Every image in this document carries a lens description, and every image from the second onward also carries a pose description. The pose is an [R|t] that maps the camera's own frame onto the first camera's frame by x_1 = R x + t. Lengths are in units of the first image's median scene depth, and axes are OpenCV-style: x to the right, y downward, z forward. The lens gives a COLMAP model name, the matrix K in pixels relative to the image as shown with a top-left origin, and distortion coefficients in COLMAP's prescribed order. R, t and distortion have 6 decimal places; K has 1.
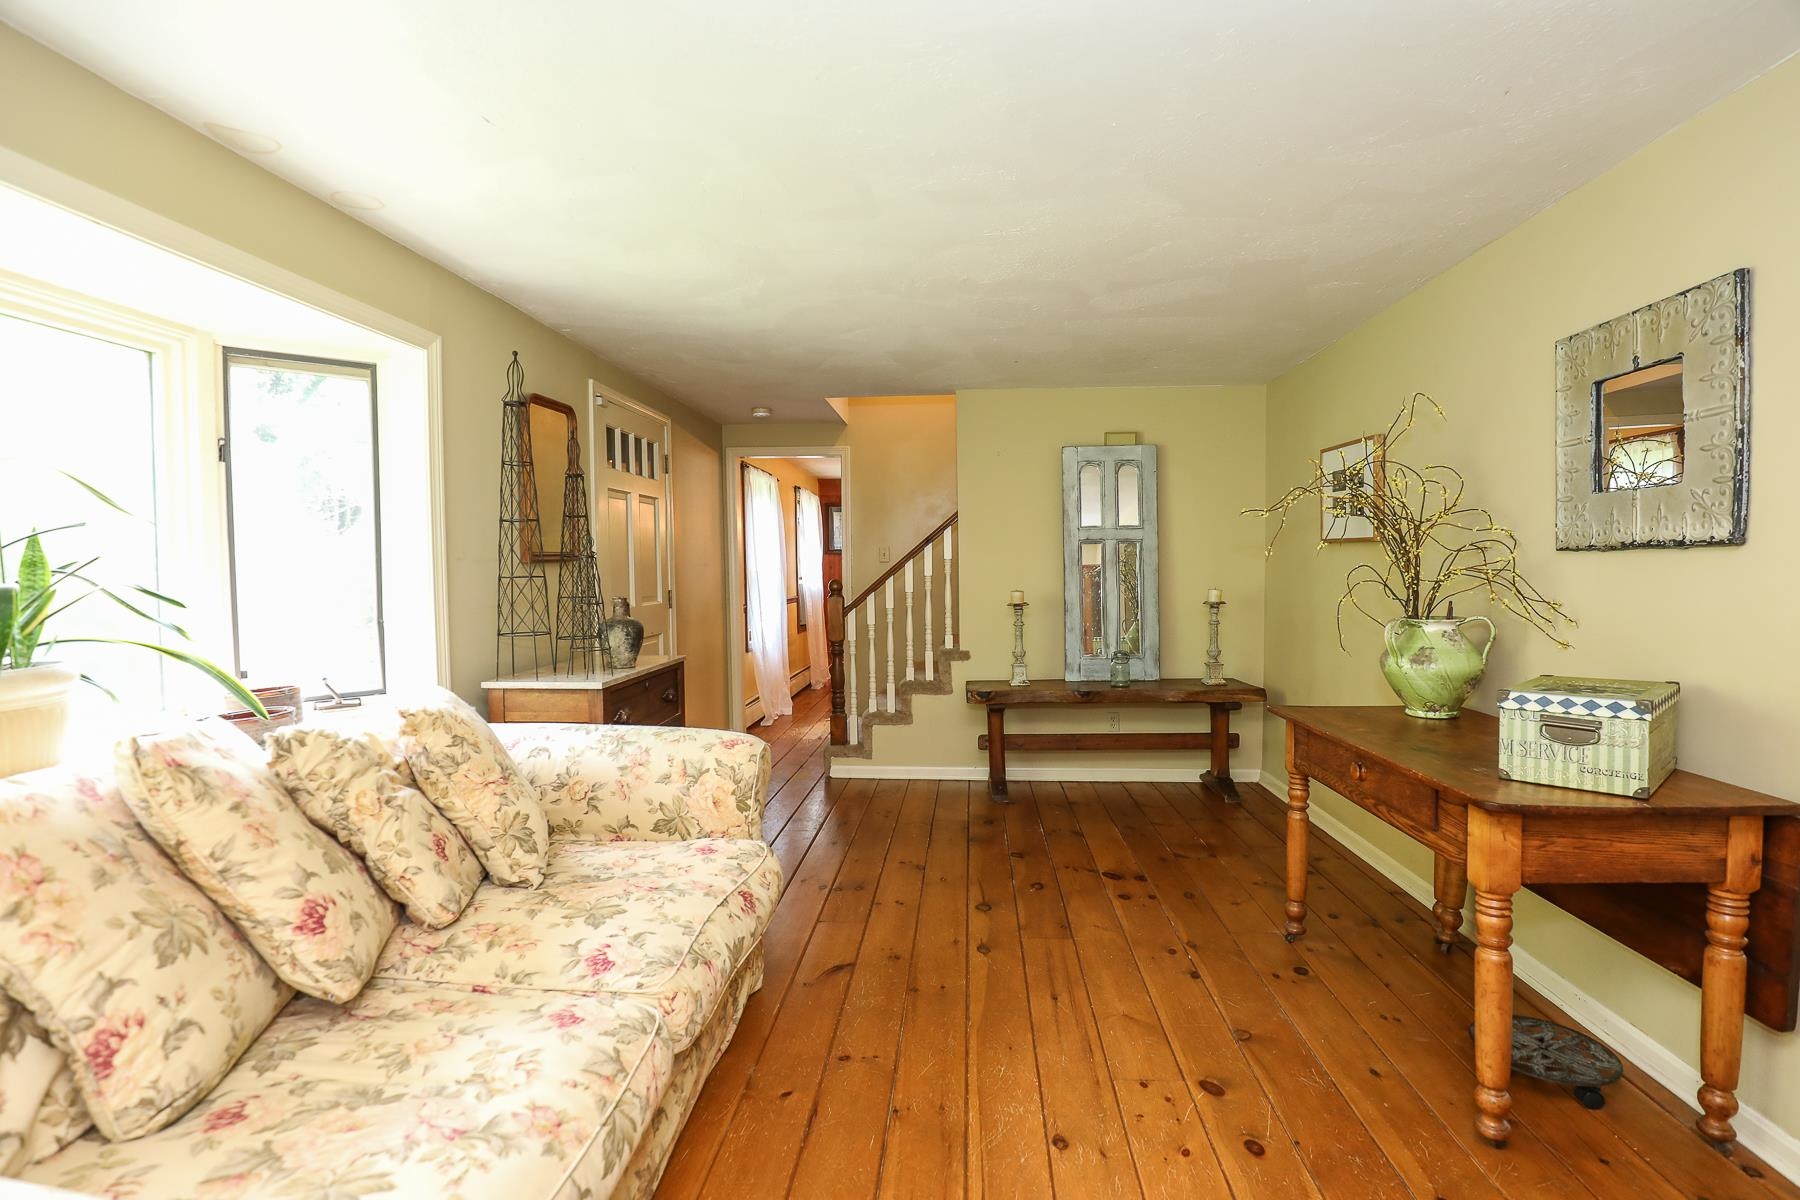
lens RADIAL K [[854.8, 0, 912.6], [0, 854.8, 608.8], [0, 0, 1]] dist [-0.030306, 0.005737]
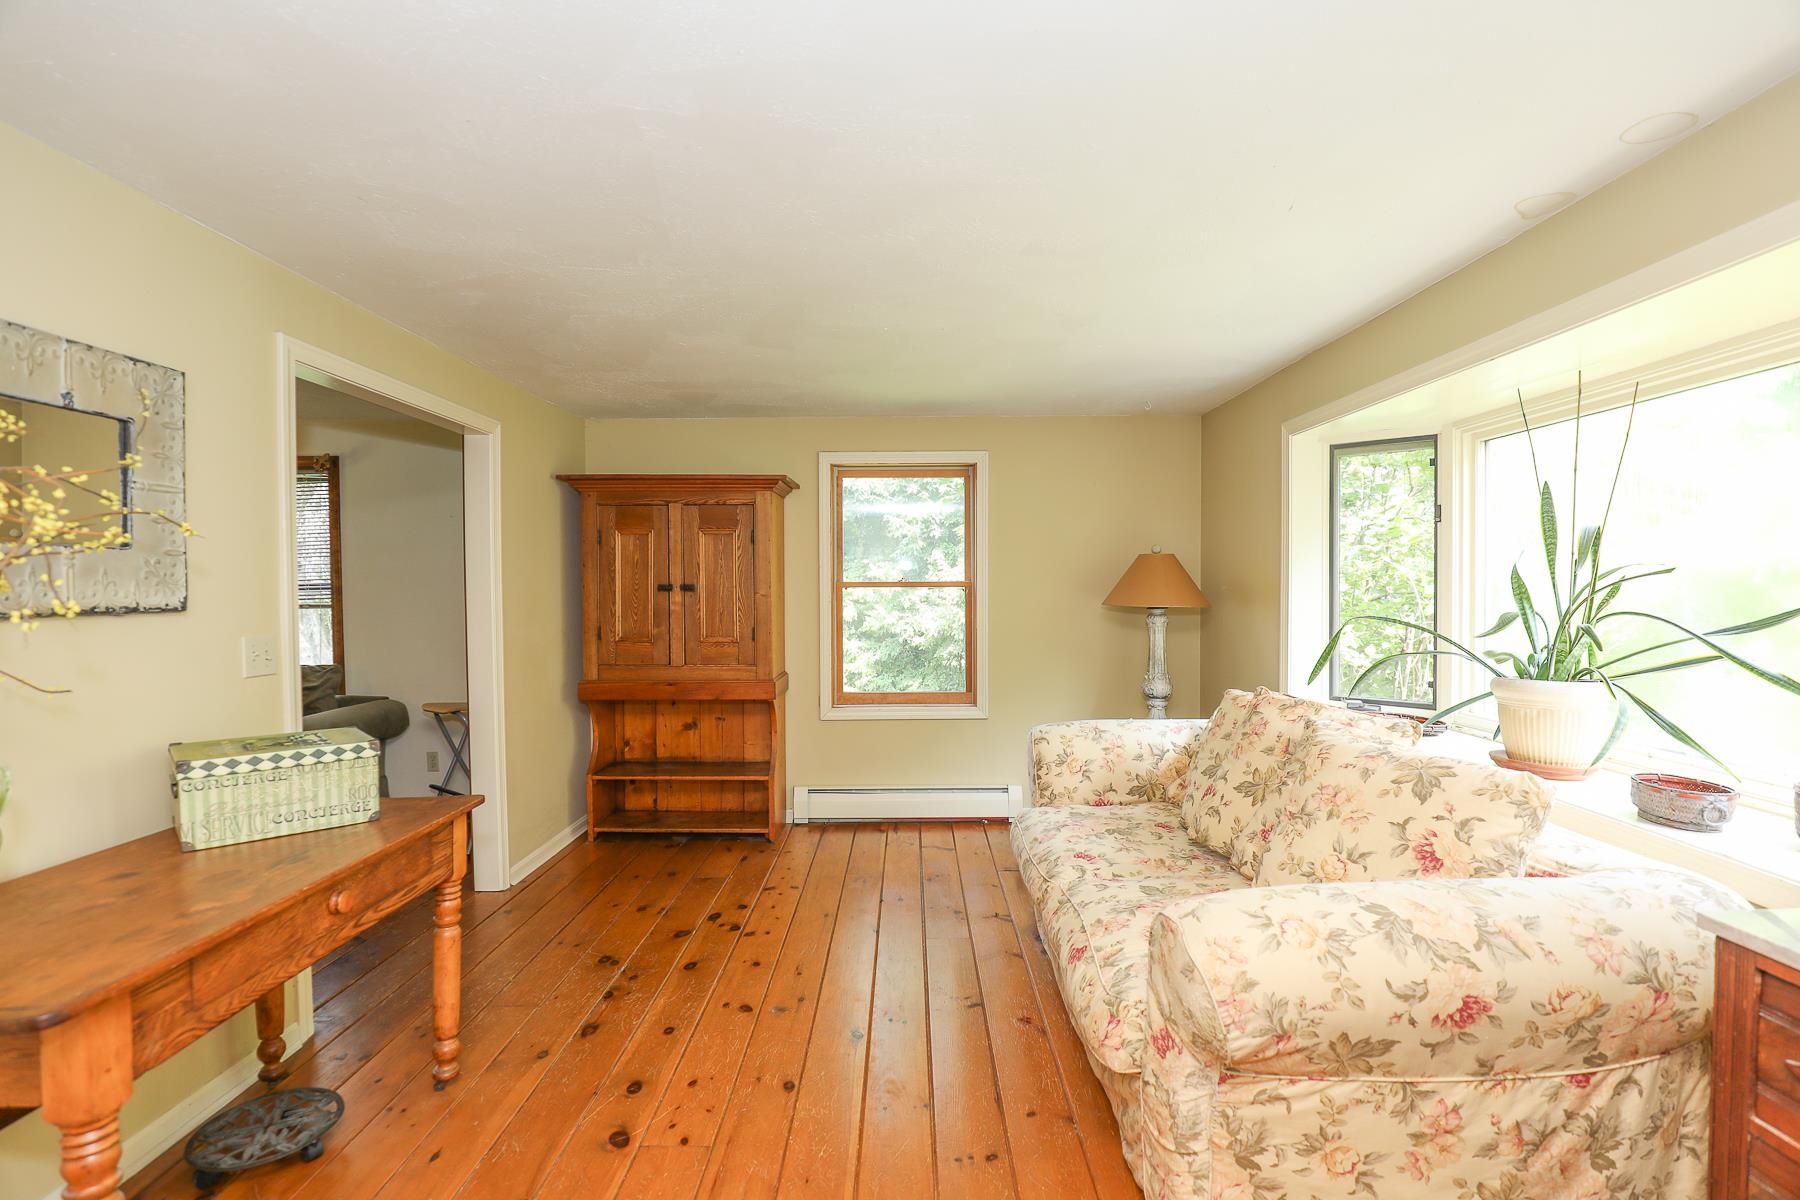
lens RADIAL K [[837.4, 0, 906.4], [0, 837.4, 610.2], [0, 0, 1]] dist [-0.032623, 0.005044]
pose [[-0.997601, 0.014321, -0.067736, 0.068418], [0.009220, 0.997138, 0.075035, -0.138058], [0.068616, 0.074231, -0.994878, 1.963288]]
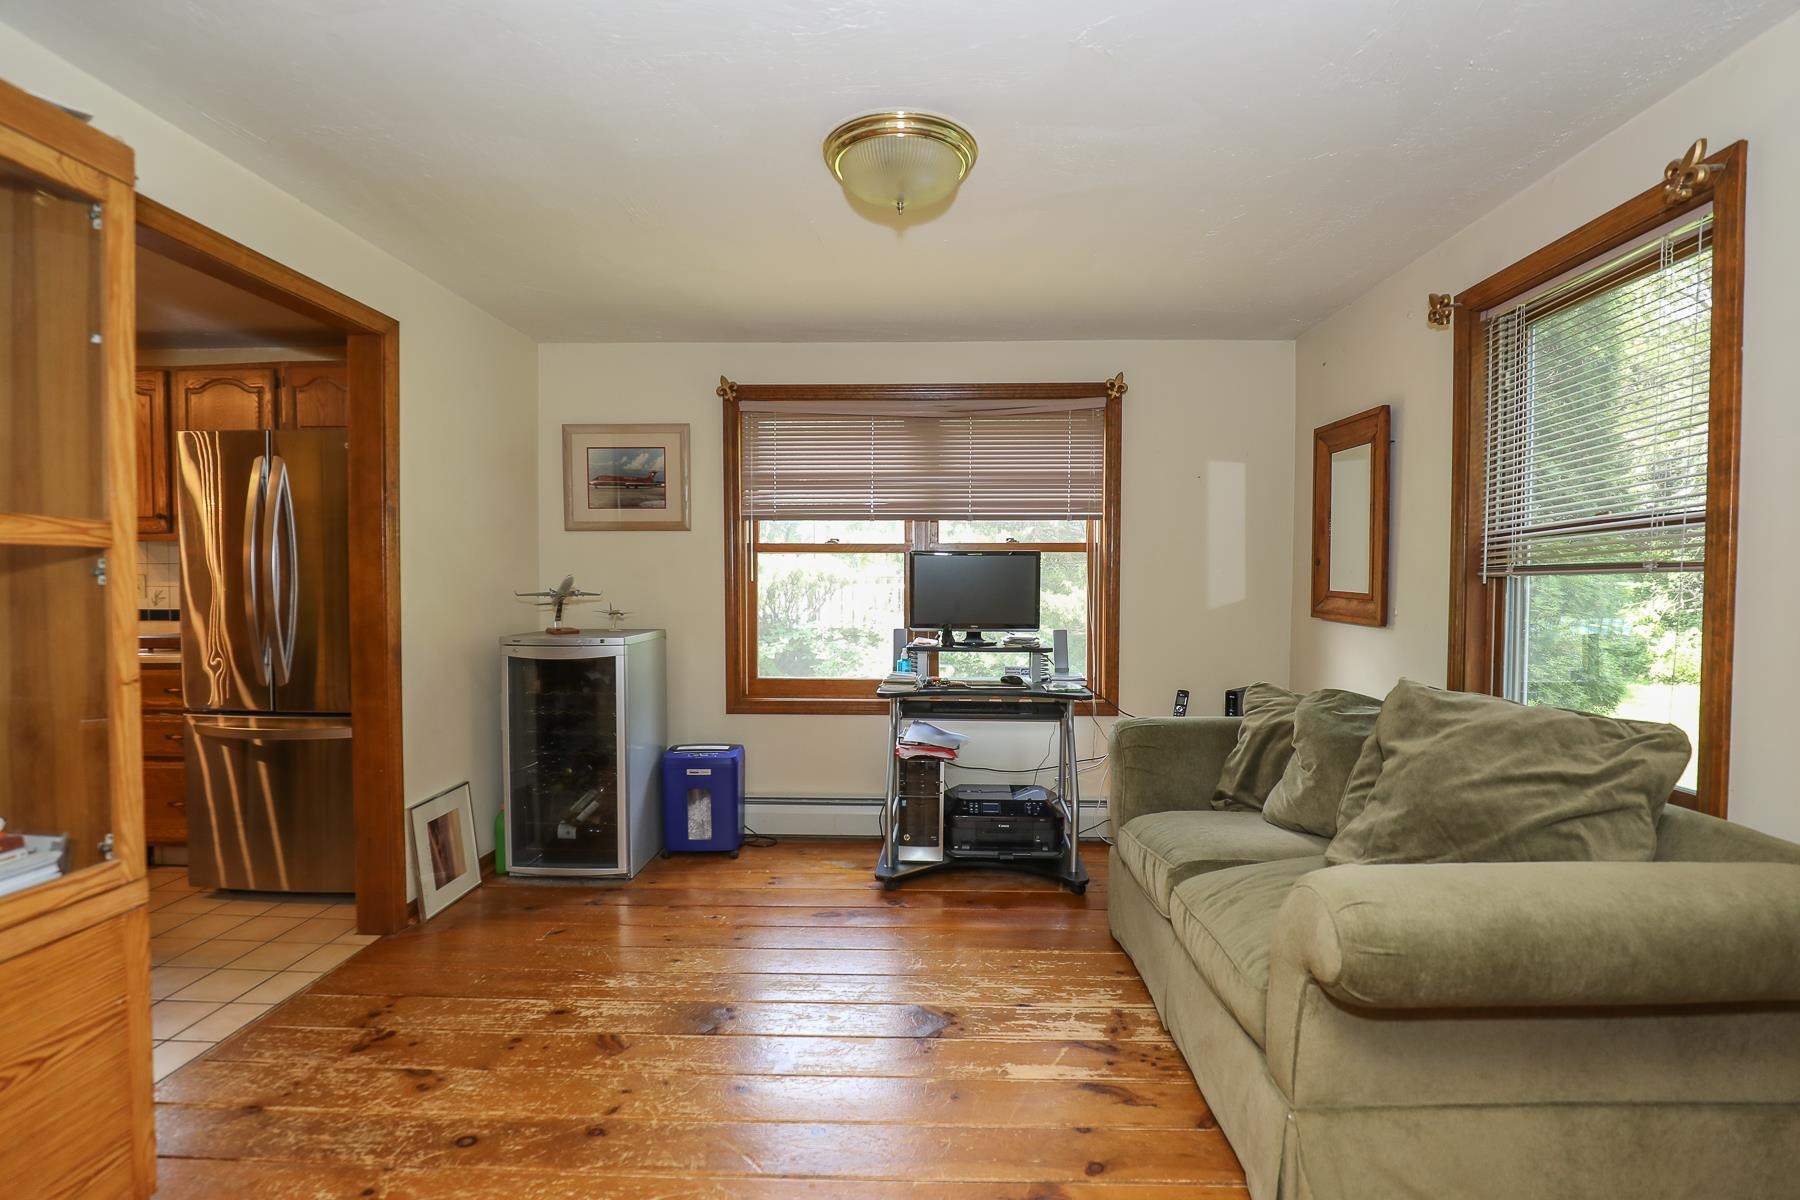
lens RADIAL K [[846.8, 0, 909.5], [0, 846.8, 609.2], [0, 0, 1]] dist [-0.037336, 0.008385]
pose [[-0.047319, -0.025598, 0.998552, 0.707542], [0.044065, 0.998645, 0.027689, -0.000744], [-0.997907, 0.045311, -0.046127, 0.385662]]
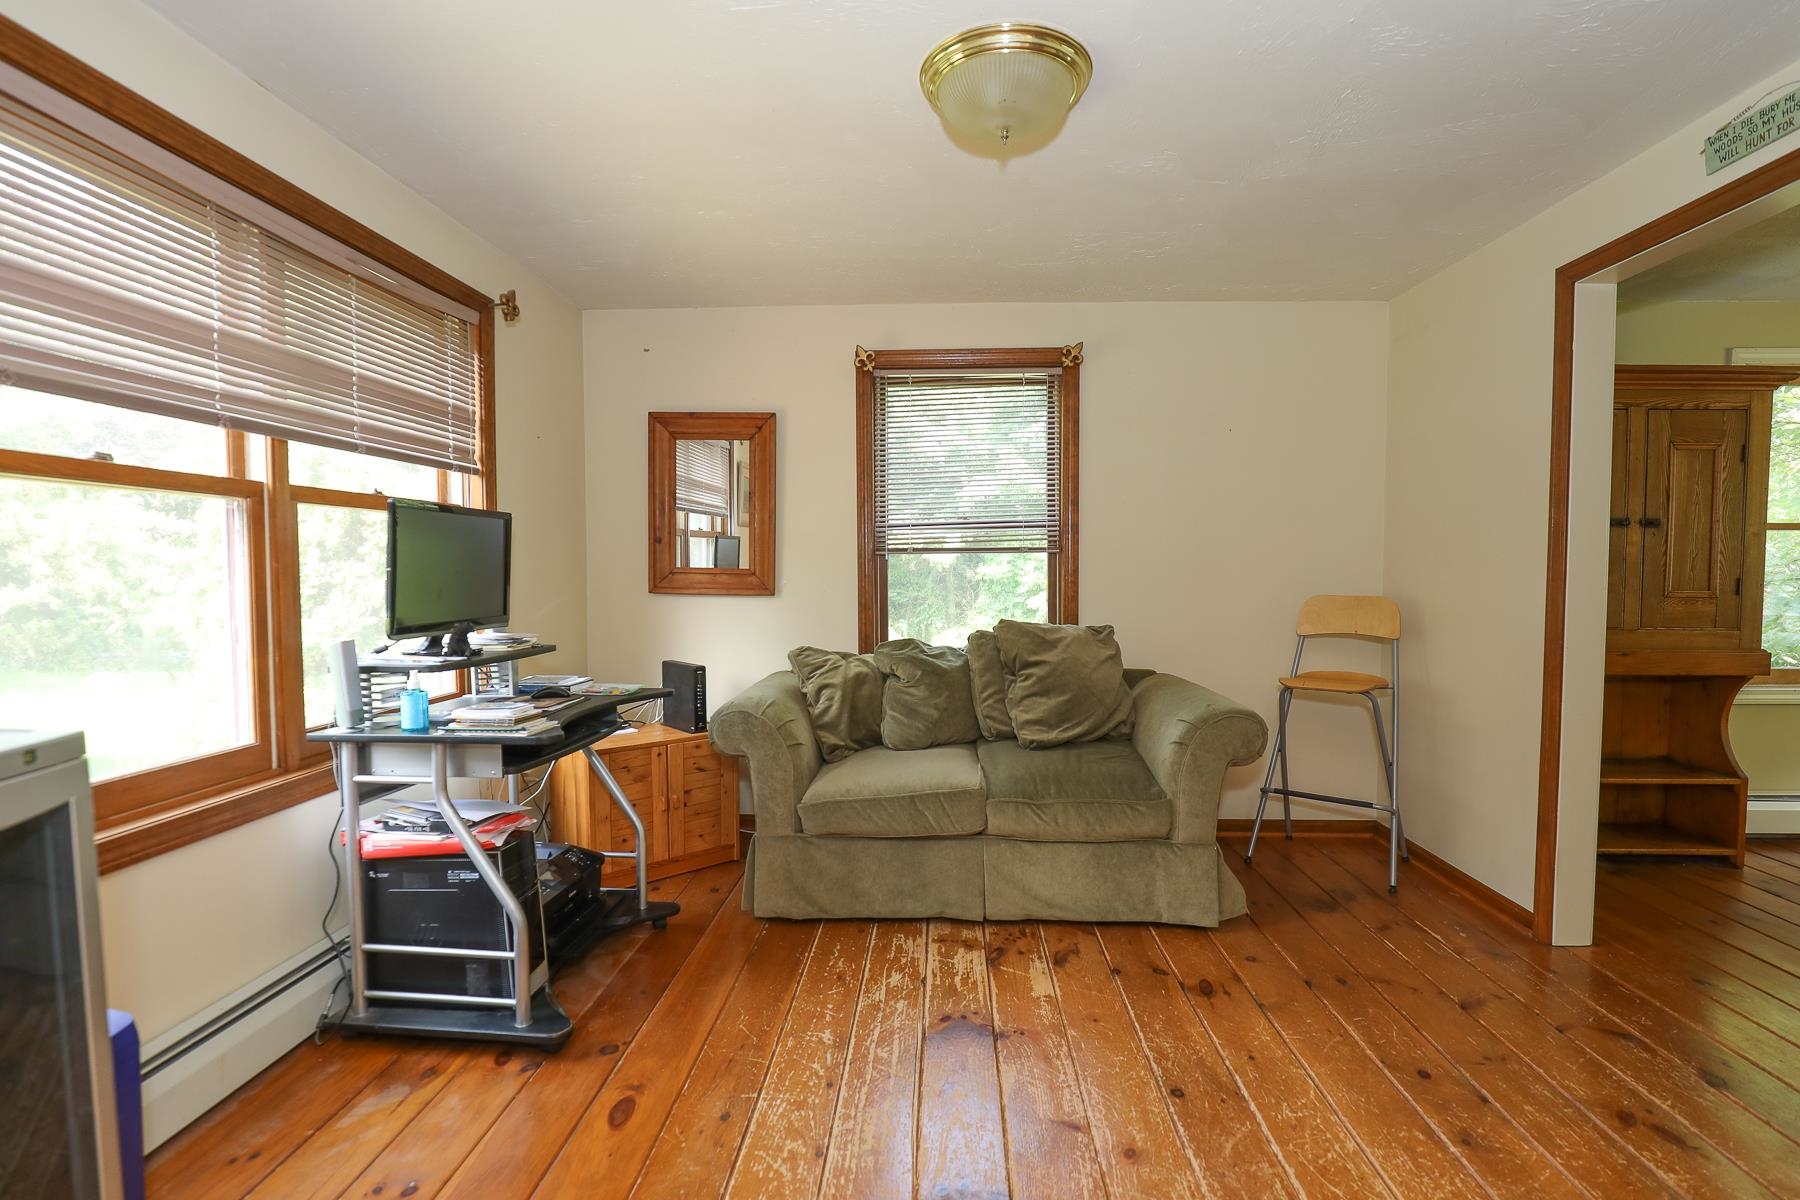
lens RADIAL K [[854.8, 0, 912.6], [0, 854.8, 608.8], [0, 0, 1]] dist [-0.030306, 0.005737]
pose [[-0.999643, 0.008600, -0.025311, 1.912092], [0.006167, 0.995486, 0.094706, -0.036367], [0.026011, 0.094516, -0.995183, 1.337477]]
